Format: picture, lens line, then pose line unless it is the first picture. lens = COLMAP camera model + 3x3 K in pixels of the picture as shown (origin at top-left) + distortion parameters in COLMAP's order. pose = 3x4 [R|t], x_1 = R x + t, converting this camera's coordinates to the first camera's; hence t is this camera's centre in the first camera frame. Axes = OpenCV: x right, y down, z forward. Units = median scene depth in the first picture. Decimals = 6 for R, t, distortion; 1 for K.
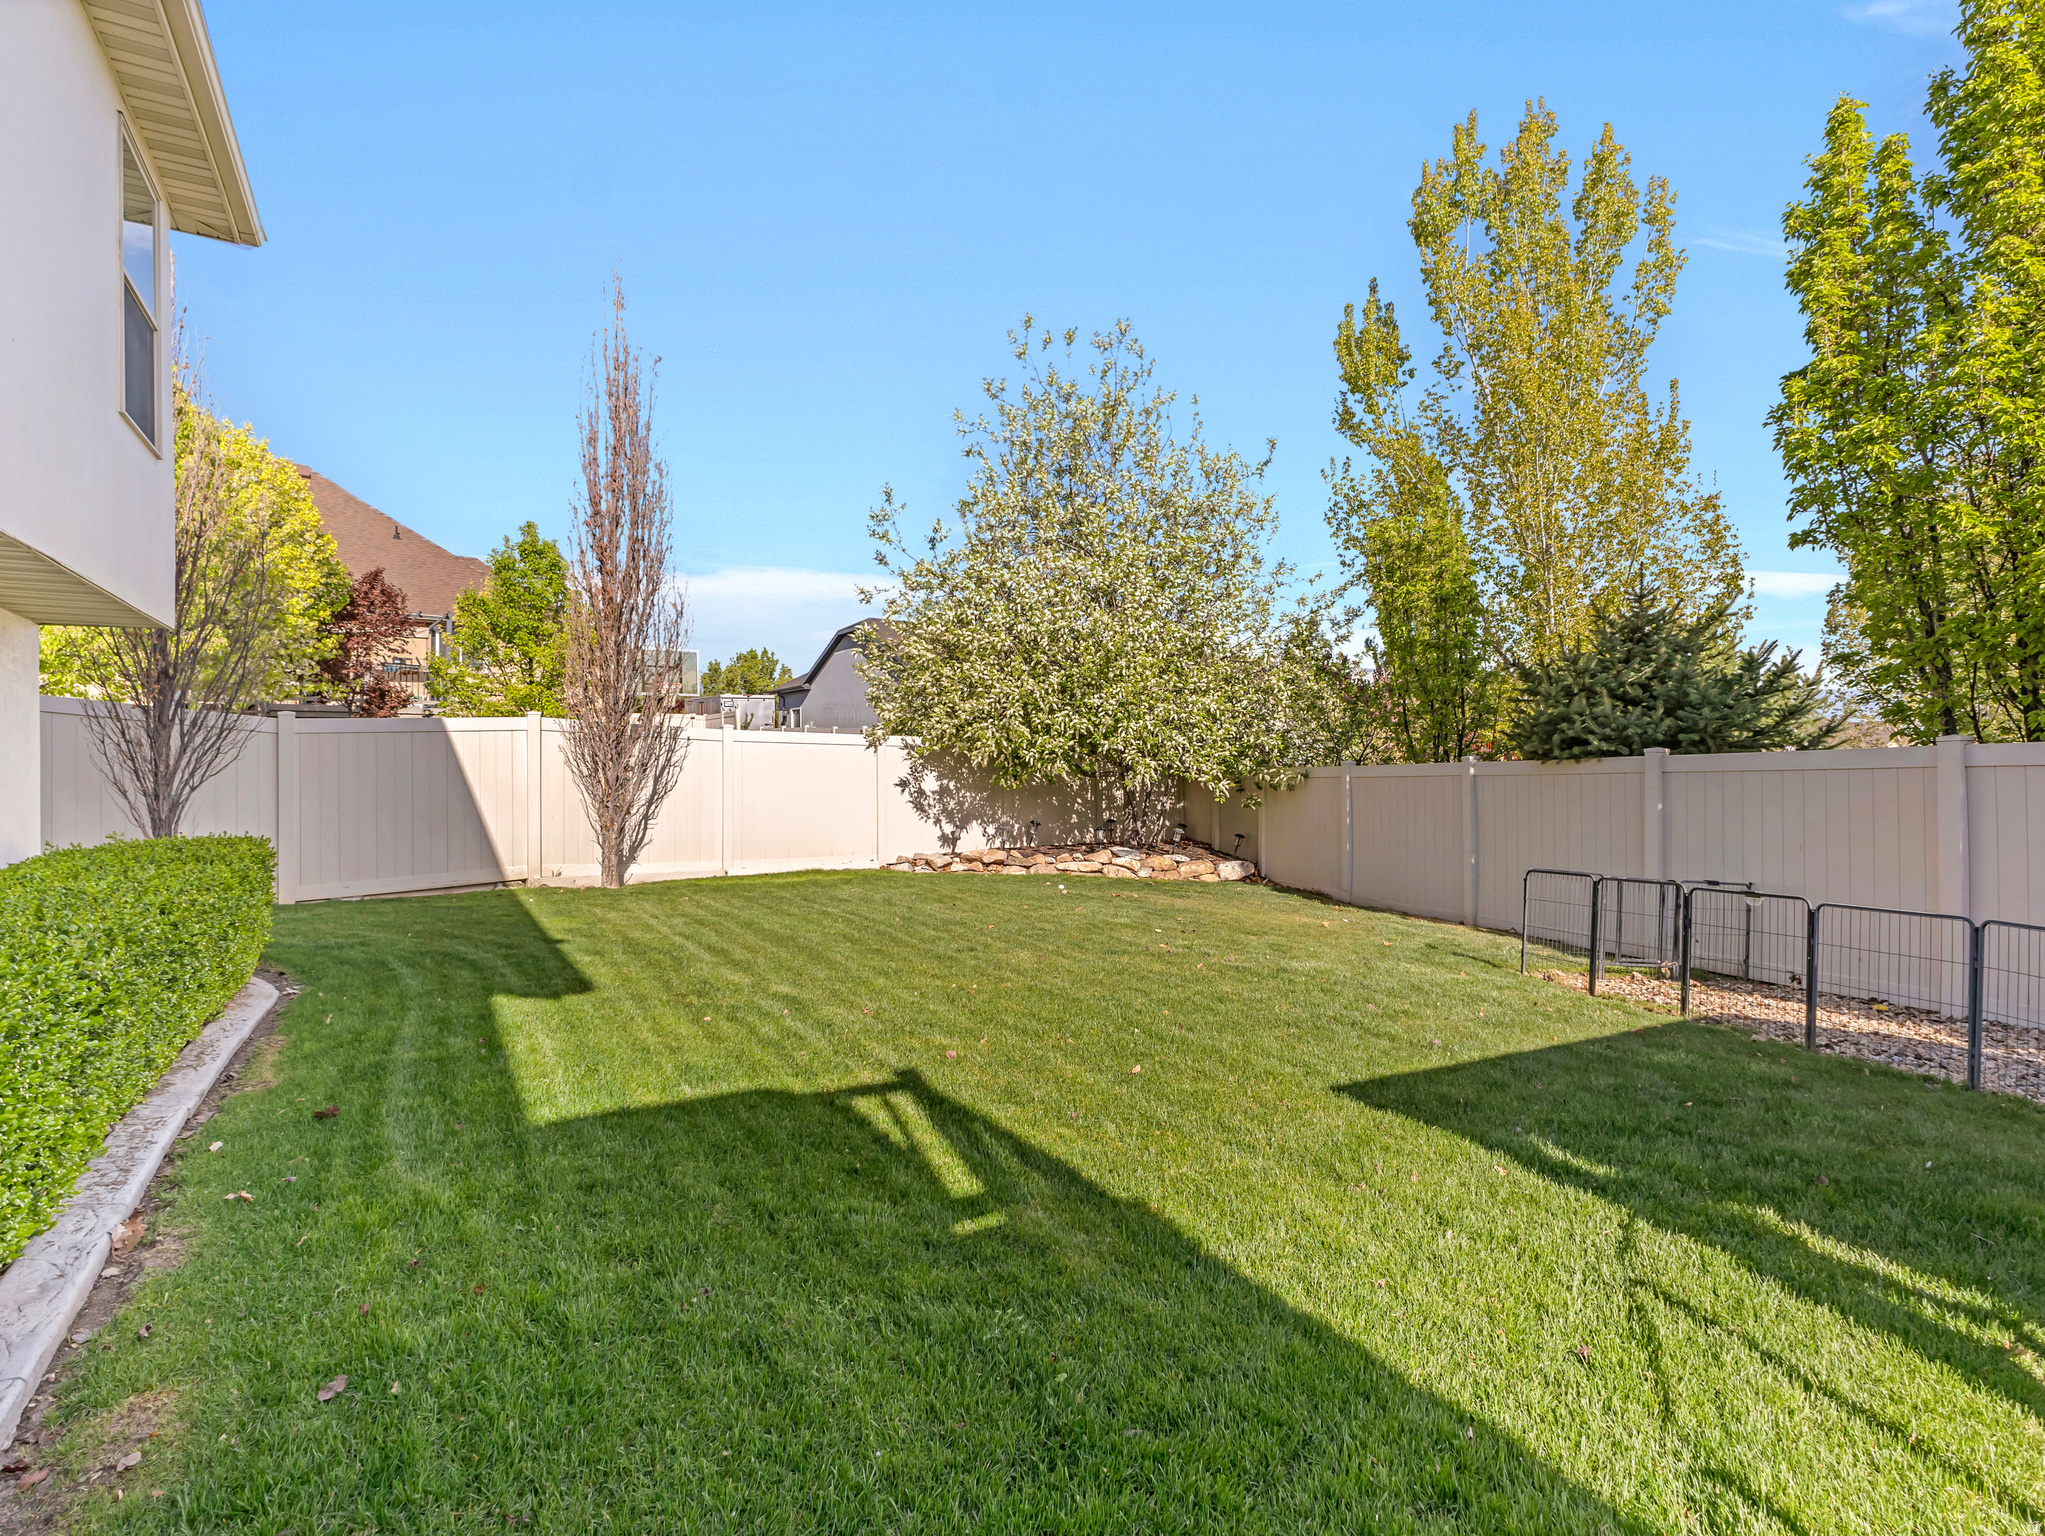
lens RADIAL K [[1011.0, 0, 1016.8], [0, 1011.0, 774.6], [0, 0, 1]] dist [0.002303, 0.000804]
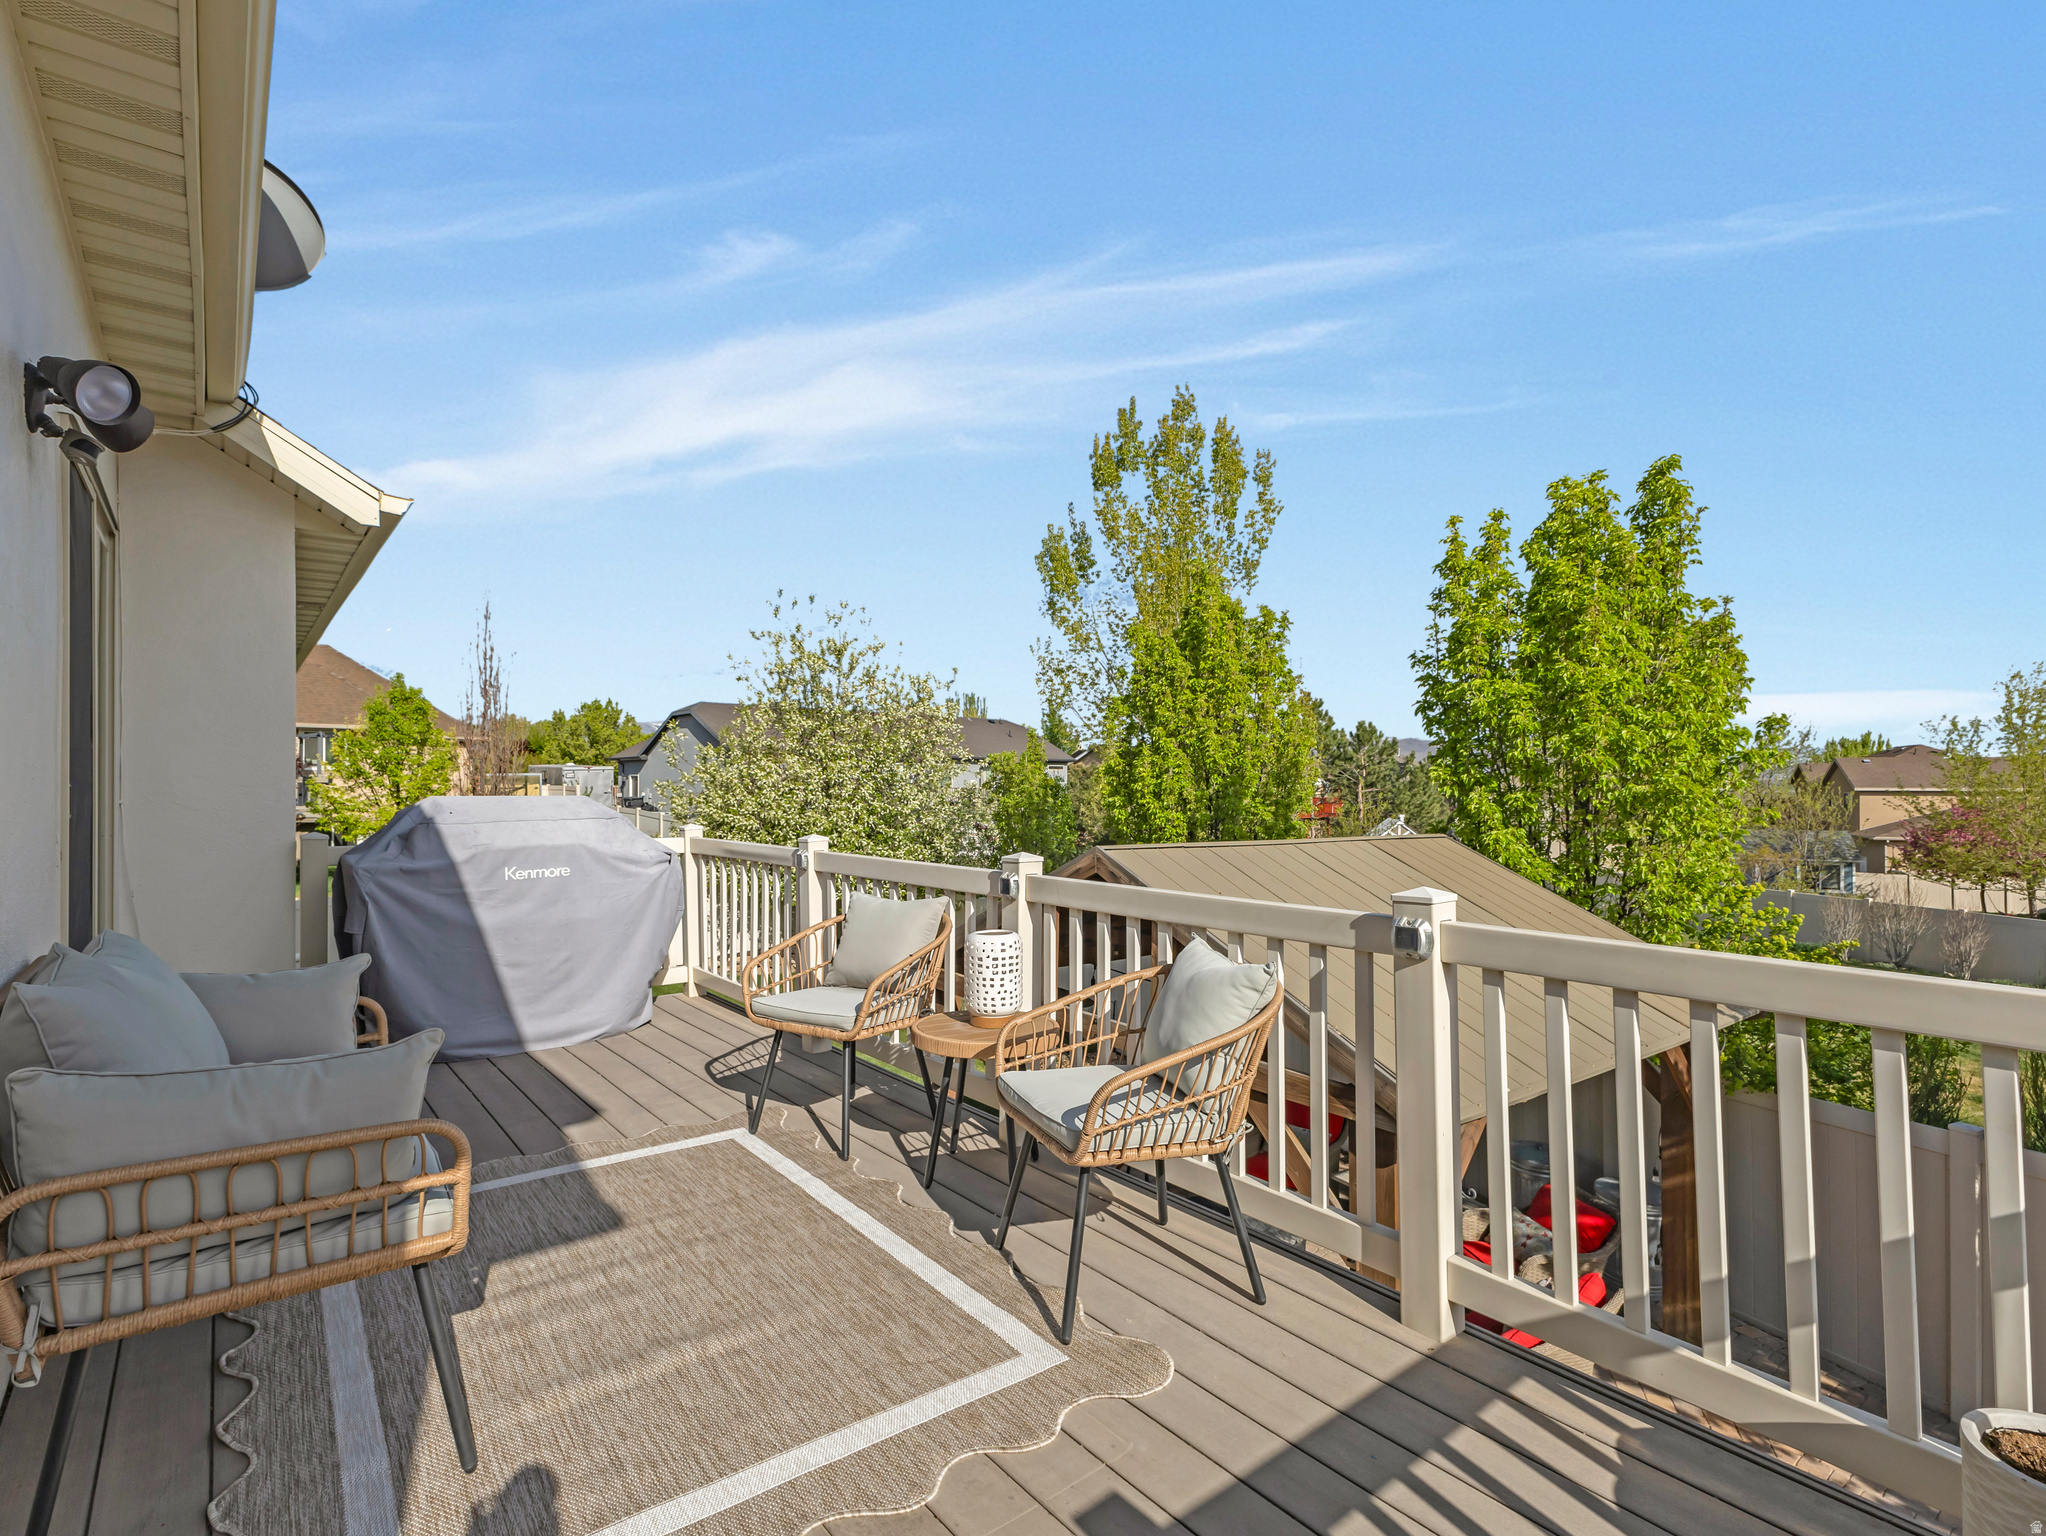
lens RADIAL K [[1011.5, 0, 1023.1], [0, 1011.5, 767.3], [0, 0, 1]] dist [0.002303, 0.000804]
pose [[0.990706, 0.008818, 0.135732, 0.111811], [-0.007512, 0.999920, -0.010129, -0.127003], [-0.135811, 0.009015, 0.990694, -0.337234]]
